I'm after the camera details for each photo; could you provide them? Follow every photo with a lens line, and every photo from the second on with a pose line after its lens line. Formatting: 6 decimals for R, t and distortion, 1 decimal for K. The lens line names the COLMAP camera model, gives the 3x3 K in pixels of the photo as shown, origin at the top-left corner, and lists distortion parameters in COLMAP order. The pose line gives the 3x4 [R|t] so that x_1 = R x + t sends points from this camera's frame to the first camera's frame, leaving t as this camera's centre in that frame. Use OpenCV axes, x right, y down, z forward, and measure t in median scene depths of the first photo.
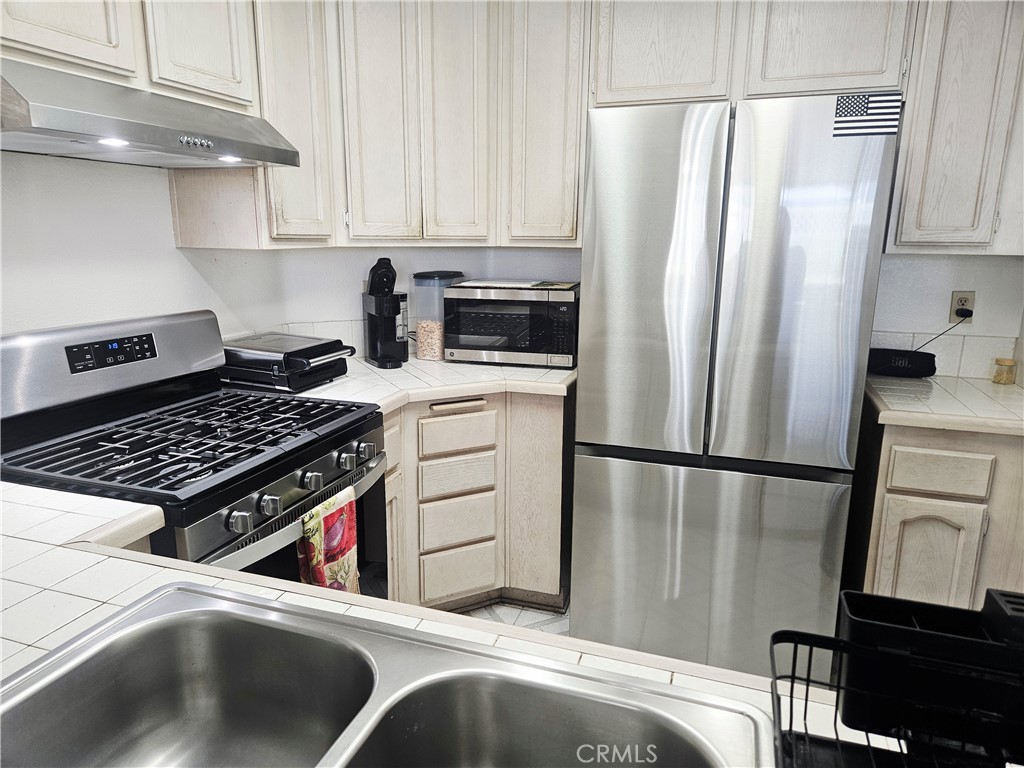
lens RADIAL K [[689.8, 0, 507.1], [0, 689.8, 386.6], [0, 0, 1]] dist [0.058750, -0.041270]
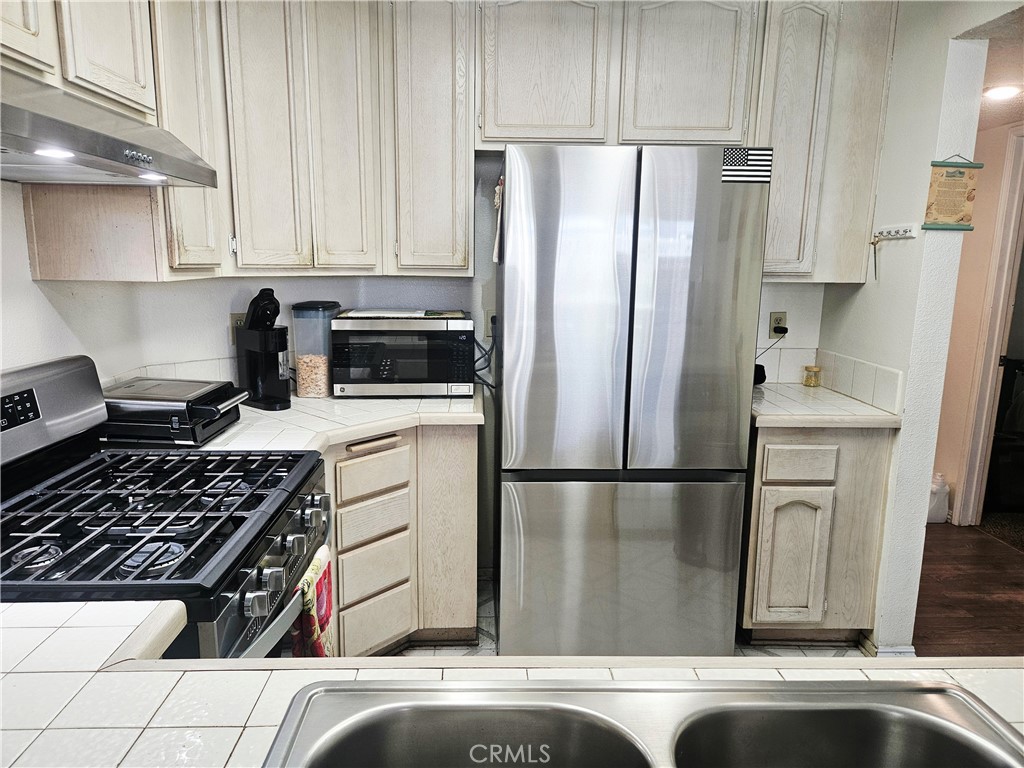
lens RADIAL K [[689.8, 0, 507.1], [0, 689.8, 386.6], [0, 0, 1]] dist [0.058750, -0.041270]
pose [[0.933669, -0.060777, 0.352942, -0.234959], [0.072528, 0.997163, -0.020151, -0.018942], [-0.350716, 0.044412, 0.935428, 0.052162]]
